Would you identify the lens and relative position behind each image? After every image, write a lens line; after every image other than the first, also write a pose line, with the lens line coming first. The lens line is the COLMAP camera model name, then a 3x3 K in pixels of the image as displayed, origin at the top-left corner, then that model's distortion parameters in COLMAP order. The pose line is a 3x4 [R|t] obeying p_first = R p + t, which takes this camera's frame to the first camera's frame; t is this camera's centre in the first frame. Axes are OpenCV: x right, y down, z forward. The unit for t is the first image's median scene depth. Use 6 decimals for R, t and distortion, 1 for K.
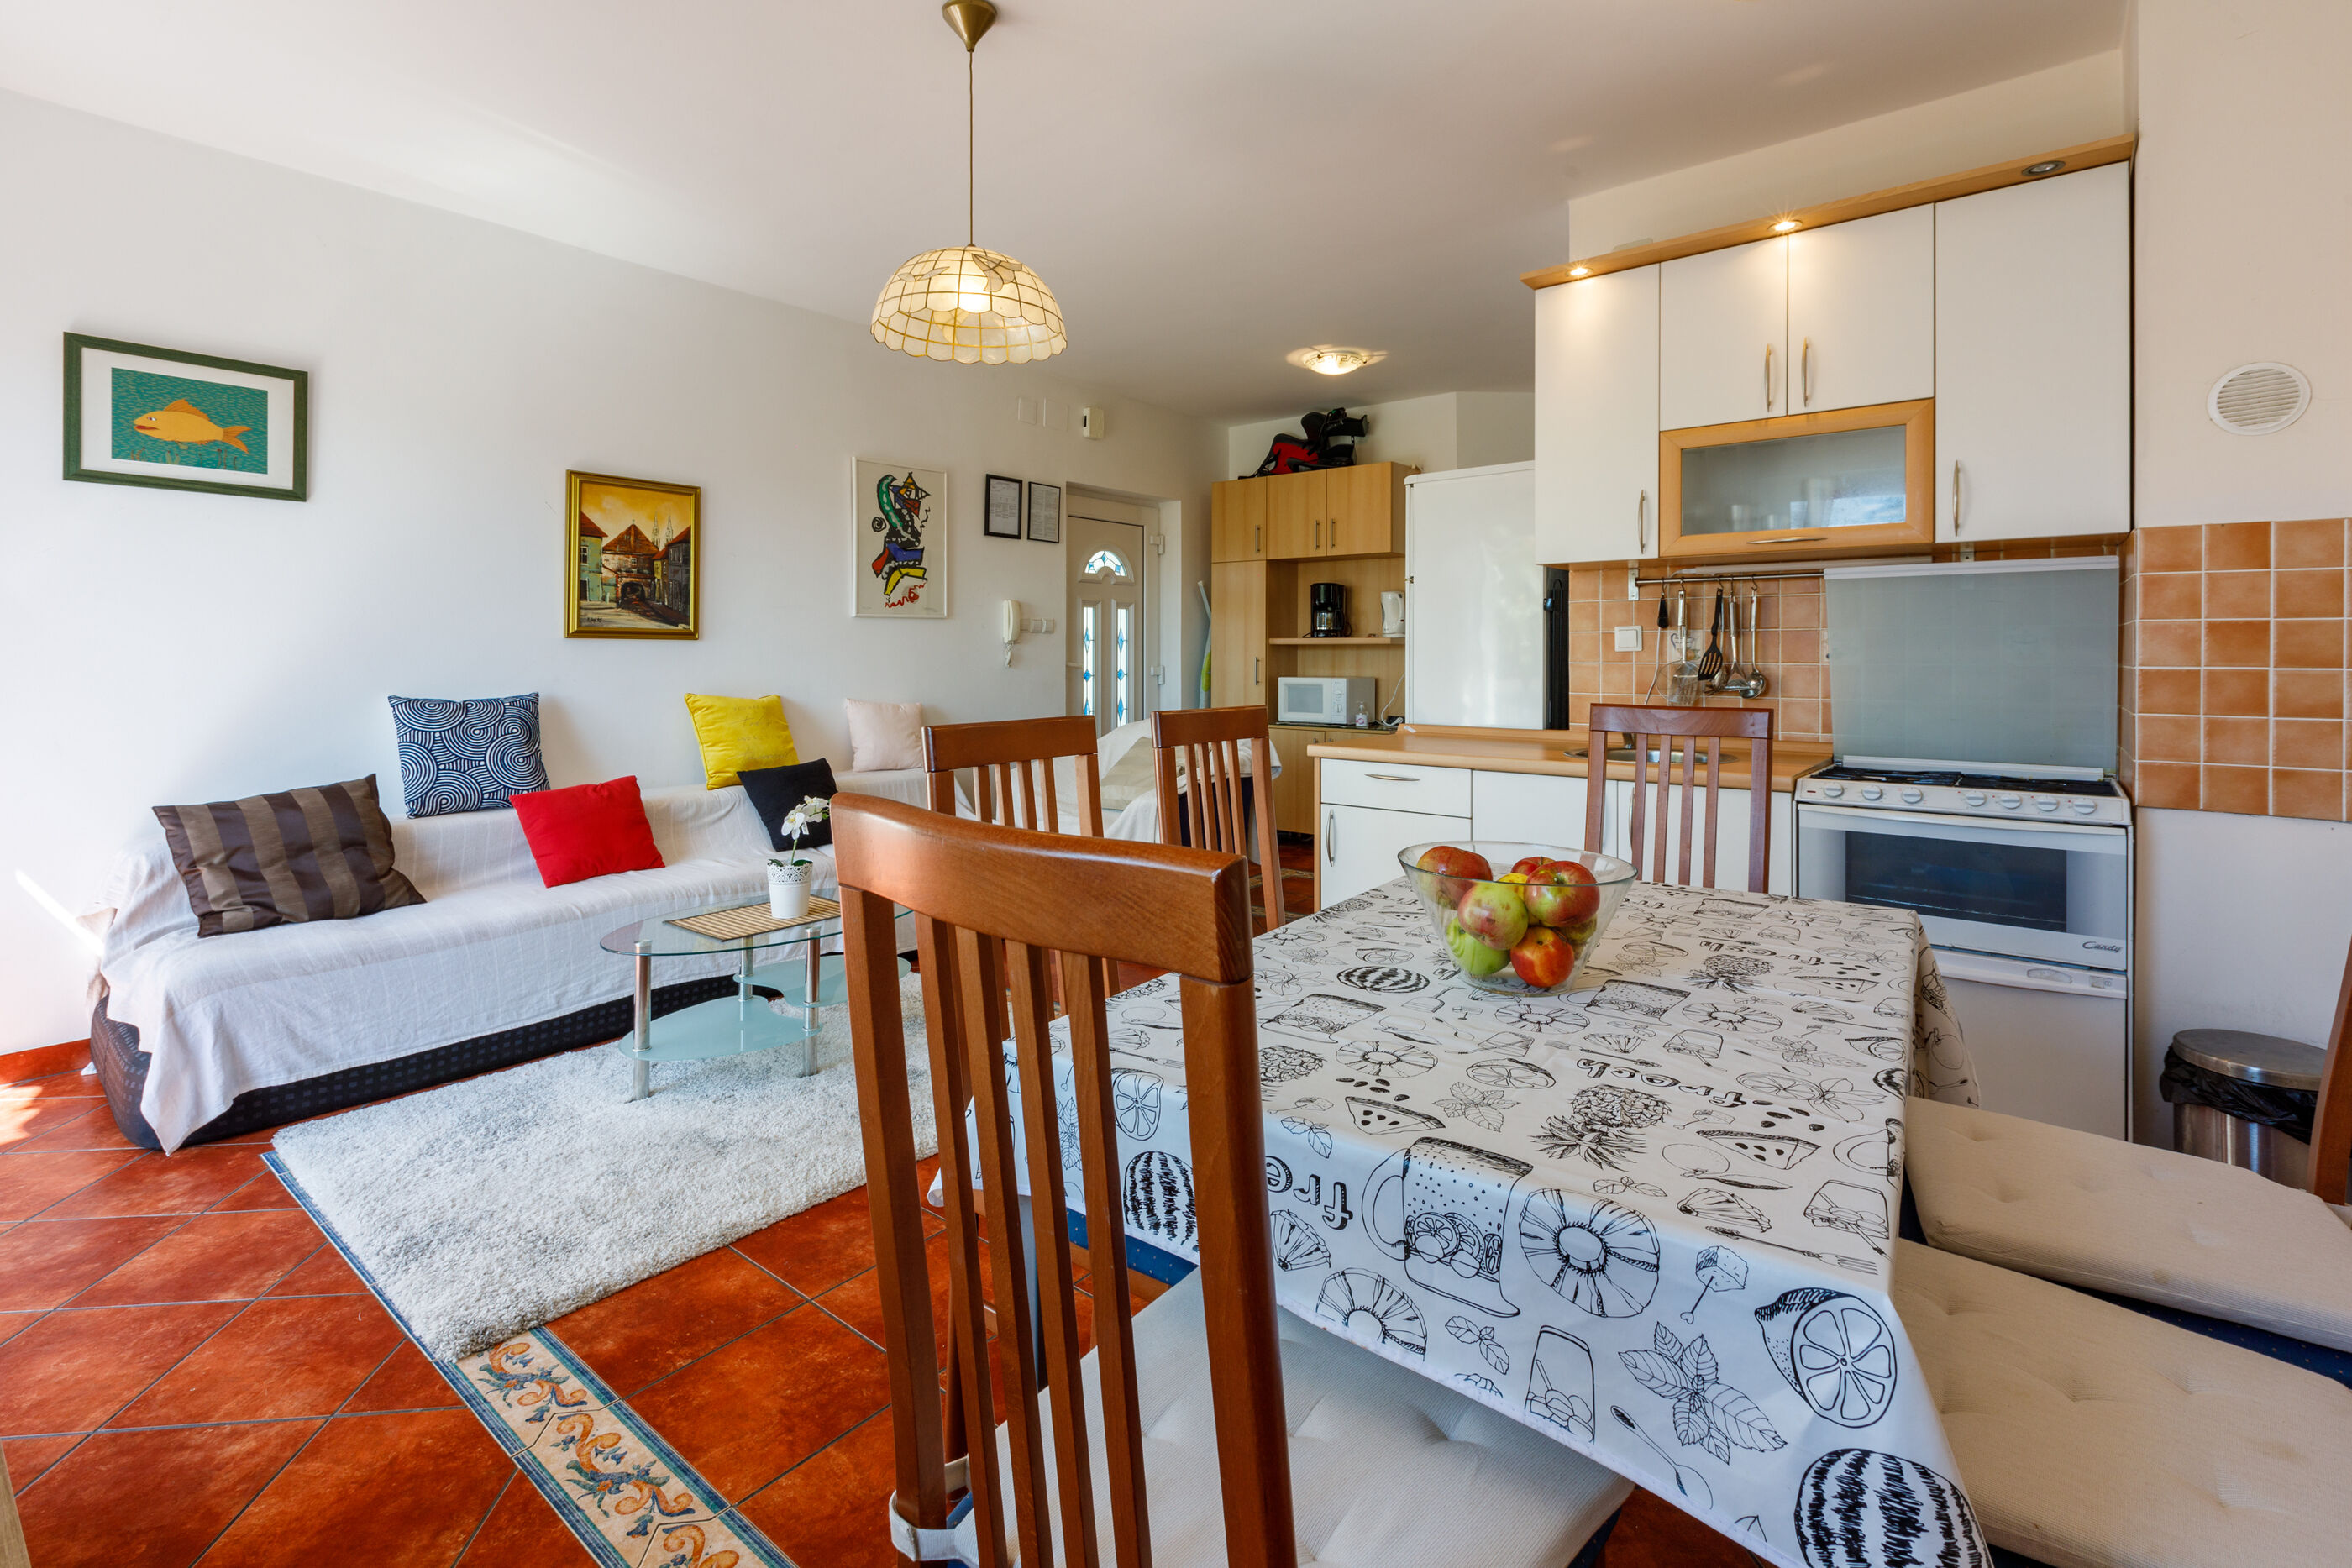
lens RADIAL K [[1064.6, 0, 1161.9], [0, 1064.6, 655.6], [0, 0, 1]] dist [0.001386, -0.000679]
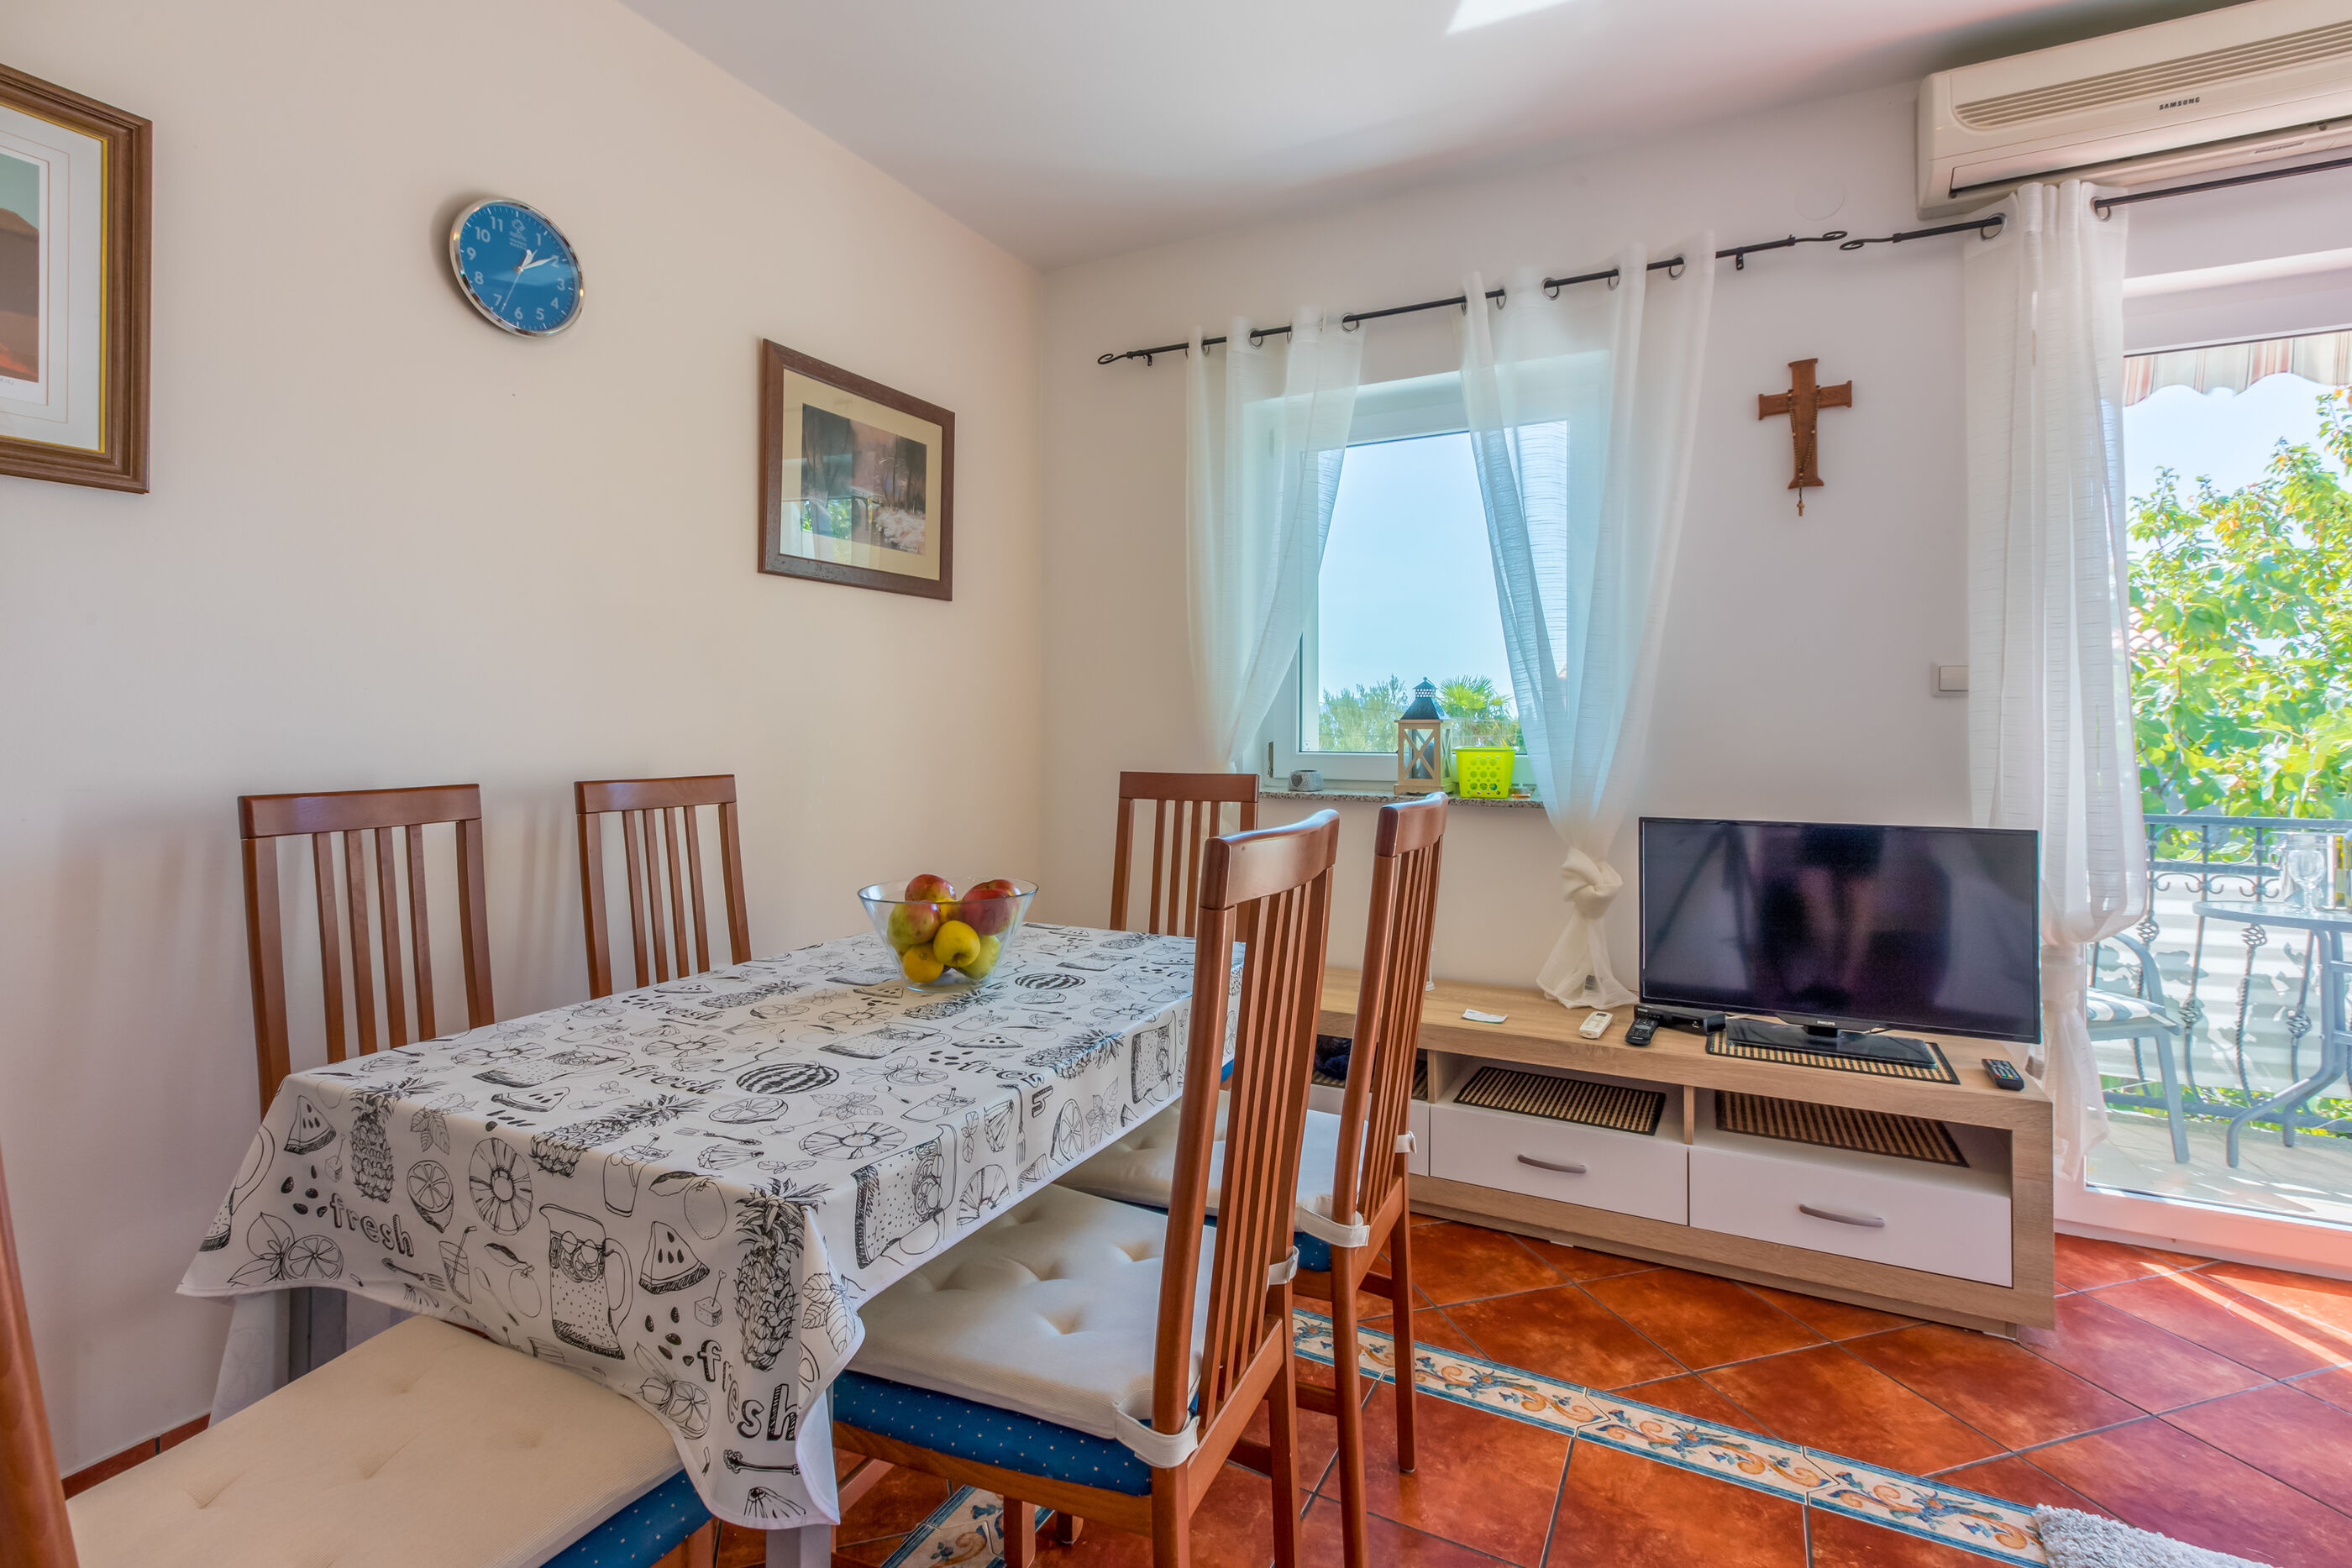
lens RADIAL K [[1085.1, 0, 1165.8], [0, 1085.1, 718.7], [0, 0, 1]] dist [-0.001050, 0.000202]
pose [[-0.982731, -0.006046, -0.184941, 0.120009], [-0.004957, 0.999968, -0.006348, 0.000667], [0.184974, -0.005322, -0.982729, 0.921268]]
